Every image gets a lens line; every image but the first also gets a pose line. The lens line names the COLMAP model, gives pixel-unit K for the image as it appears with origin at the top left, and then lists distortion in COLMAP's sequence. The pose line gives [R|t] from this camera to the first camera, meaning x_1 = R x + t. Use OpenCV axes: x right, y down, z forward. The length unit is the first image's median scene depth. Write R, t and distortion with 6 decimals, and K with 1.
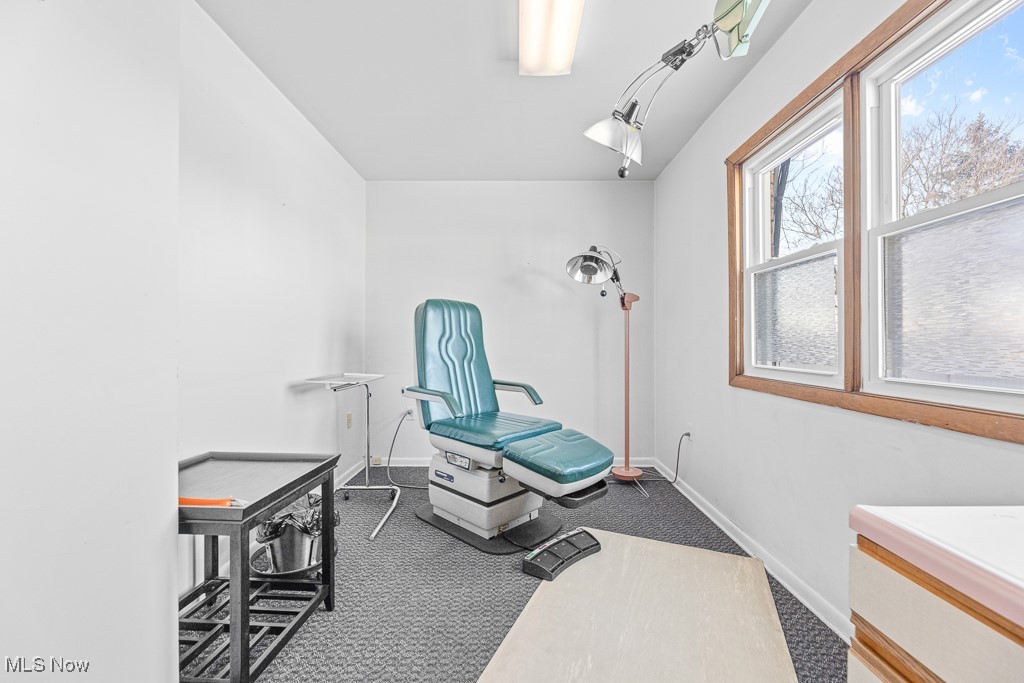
lens RADIAL K [[418.4, 0, 512.1], [0, 418.4, 342.6], [0, 0, 1]] dist [-0.002258, -0.000266]
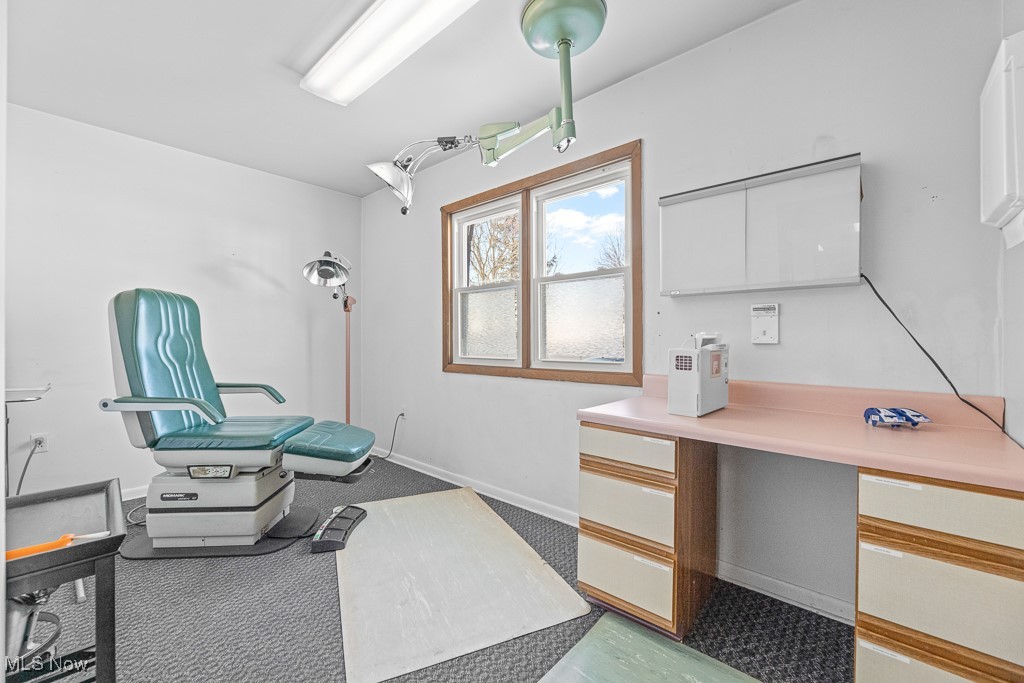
lens RADIAL K [[418.4, 0, 513.4], [0, 418.4, 341.6], [0, 0, 1]] dist [-0.002258, -0.000266]
pose [[0.659216, -0.004272, 0.751942, -0.371519], [0.002786, 0.999991, 0.003238, -0.000822], [-0.751949, -0.000040, 0.659222, -0.086926]]
